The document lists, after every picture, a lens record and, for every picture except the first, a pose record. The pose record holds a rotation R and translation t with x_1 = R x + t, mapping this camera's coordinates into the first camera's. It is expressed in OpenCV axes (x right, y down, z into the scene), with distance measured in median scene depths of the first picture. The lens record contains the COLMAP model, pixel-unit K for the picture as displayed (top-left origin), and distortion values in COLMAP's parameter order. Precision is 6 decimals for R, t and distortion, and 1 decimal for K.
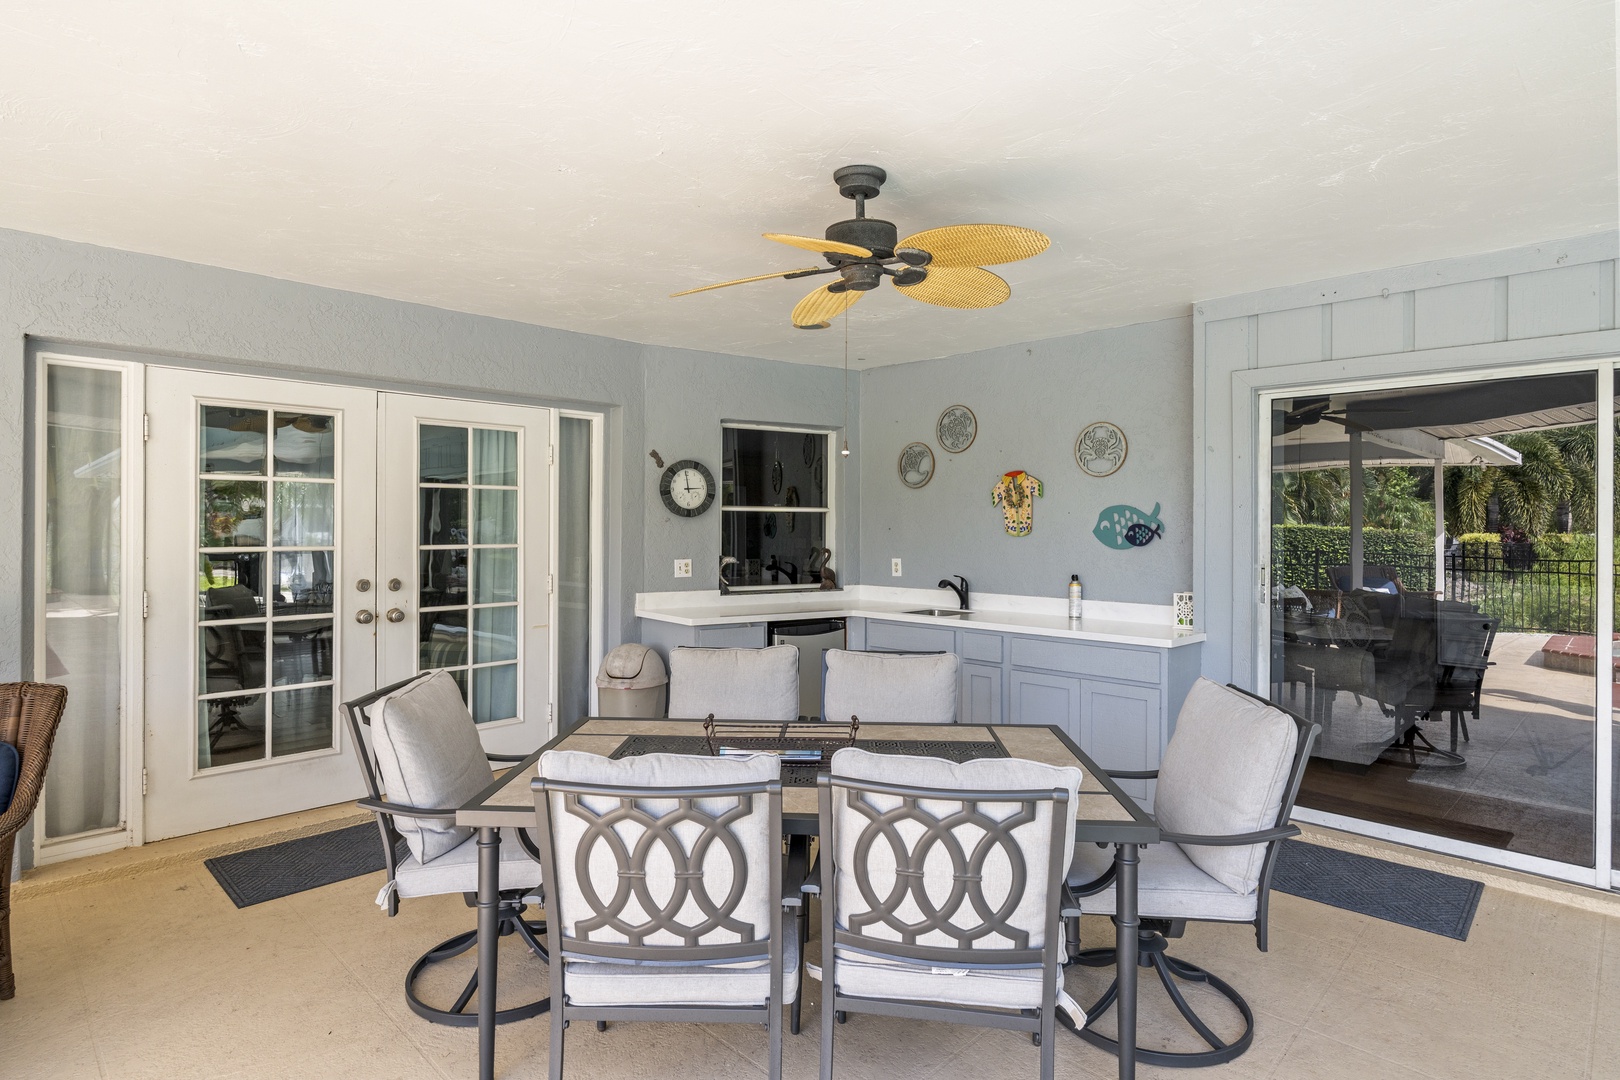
lens RADIAL K [[842.9, 0, 809.2], [0, 842.9, 520.6], [0, 0, 1]] dist [-0.003552, -0.000640]
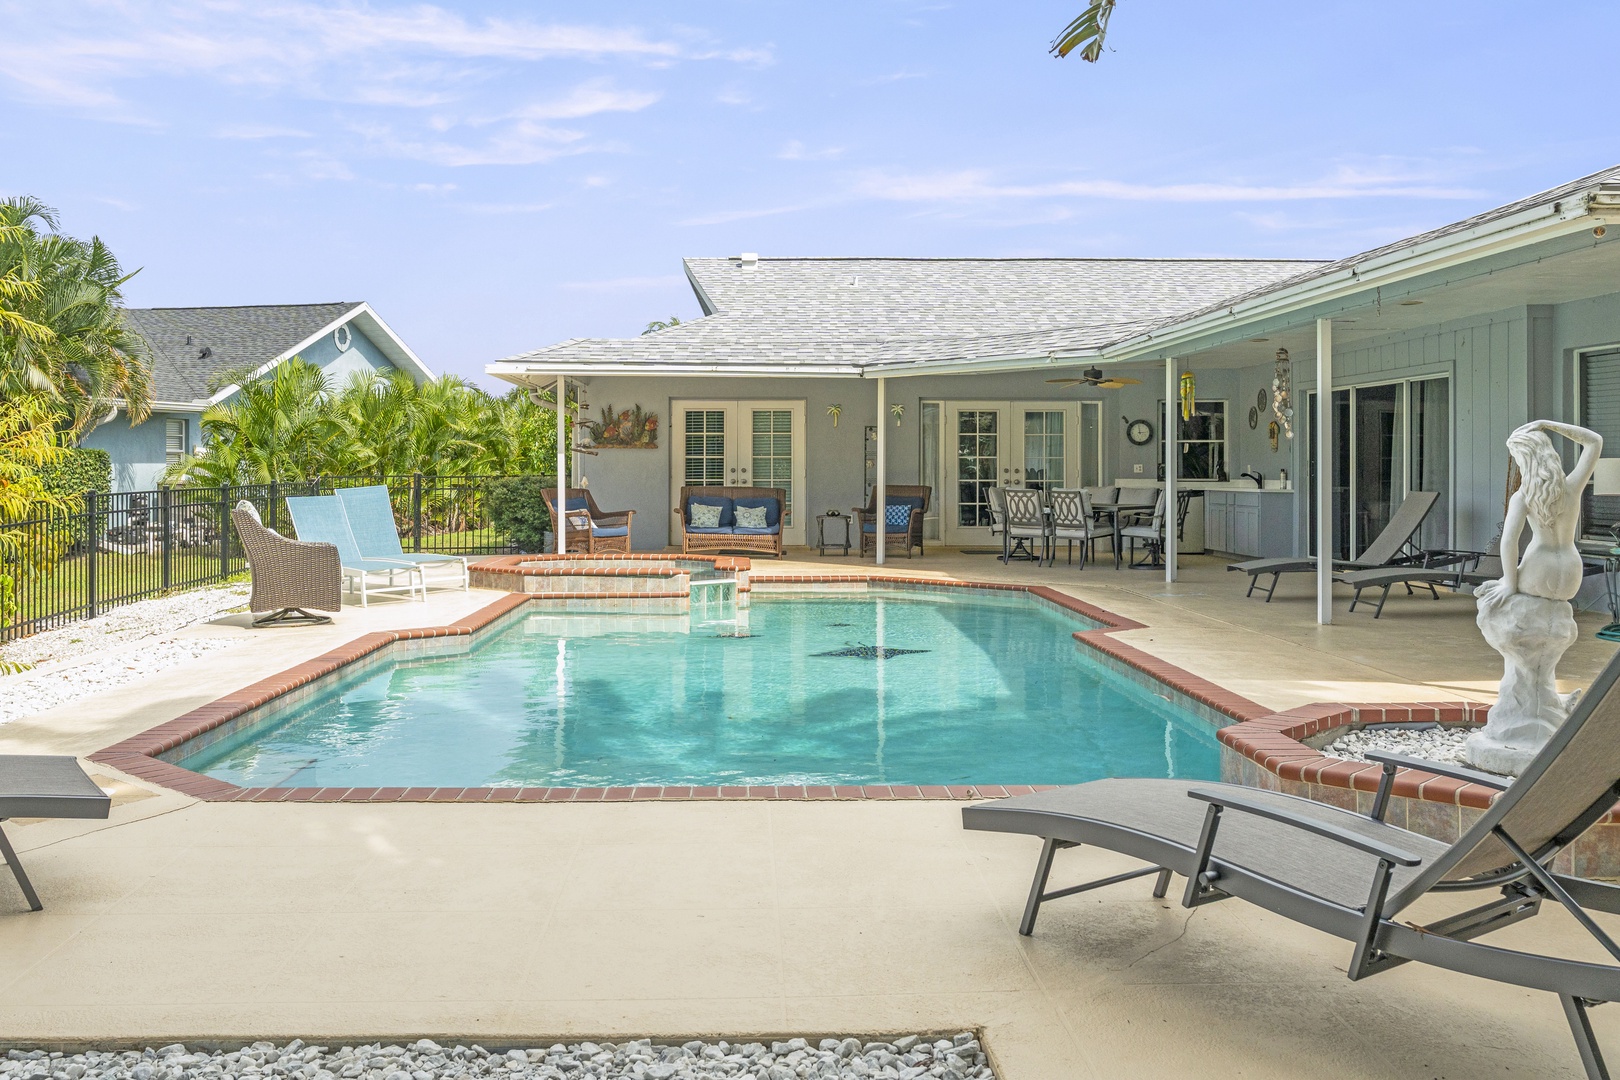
lens RADIAL K [[1437.0, 0, 808.0], [0, 1437.0, 469.4], [0, 0, 1]] dist [-0.002082, 0.004164]
pose [[0.738575, 0.000840, -0.674171, 1.783441], [0.007211, 0.999932, 0.009146, 0.018365], [0.674133, -0.011616, 0.738519, -2.408812]]
